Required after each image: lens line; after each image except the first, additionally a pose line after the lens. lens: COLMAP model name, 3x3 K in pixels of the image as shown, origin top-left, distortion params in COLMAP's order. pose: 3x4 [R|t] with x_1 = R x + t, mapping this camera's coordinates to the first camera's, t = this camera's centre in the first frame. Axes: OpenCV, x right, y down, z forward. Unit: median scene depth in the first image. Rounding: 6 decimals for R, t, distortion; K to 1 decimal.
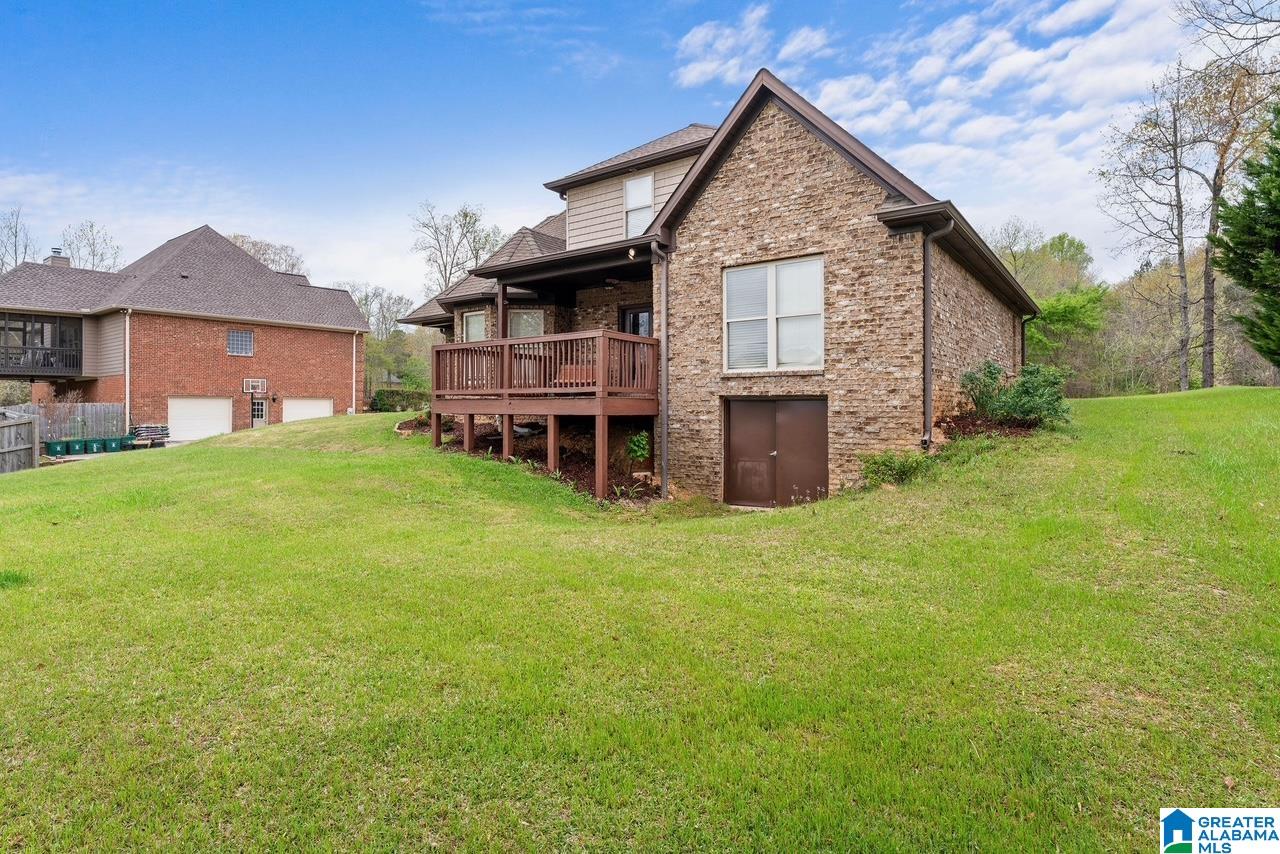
lens RADIAL K [[658.9, 0, 640.0], [0, 658.9, 427.0], [0, 0, 1]] dist [-0.001266, -0.000014]
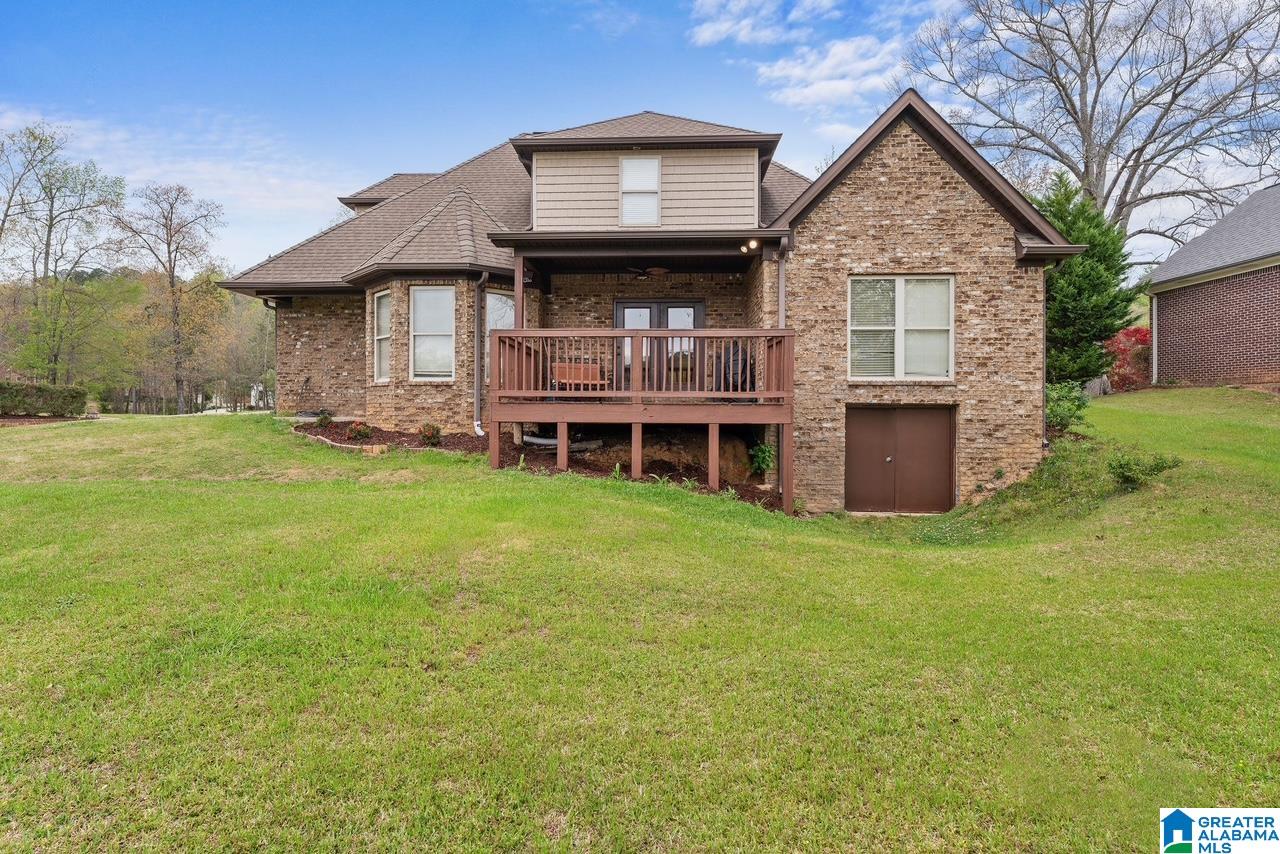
lens RADIAL K [[658.9, 0, 640.0], [0, 658.9, 427.0], [0, 0, 1]] dist [-0.001266, -0.000014]
pose [[0.828299, -0.009113, 0.560213, -0.737883], [0.012055, 0.999926, -0.001558, -0.014869], [-0.560157, 0.008043, 0.828347, 0.377647]]
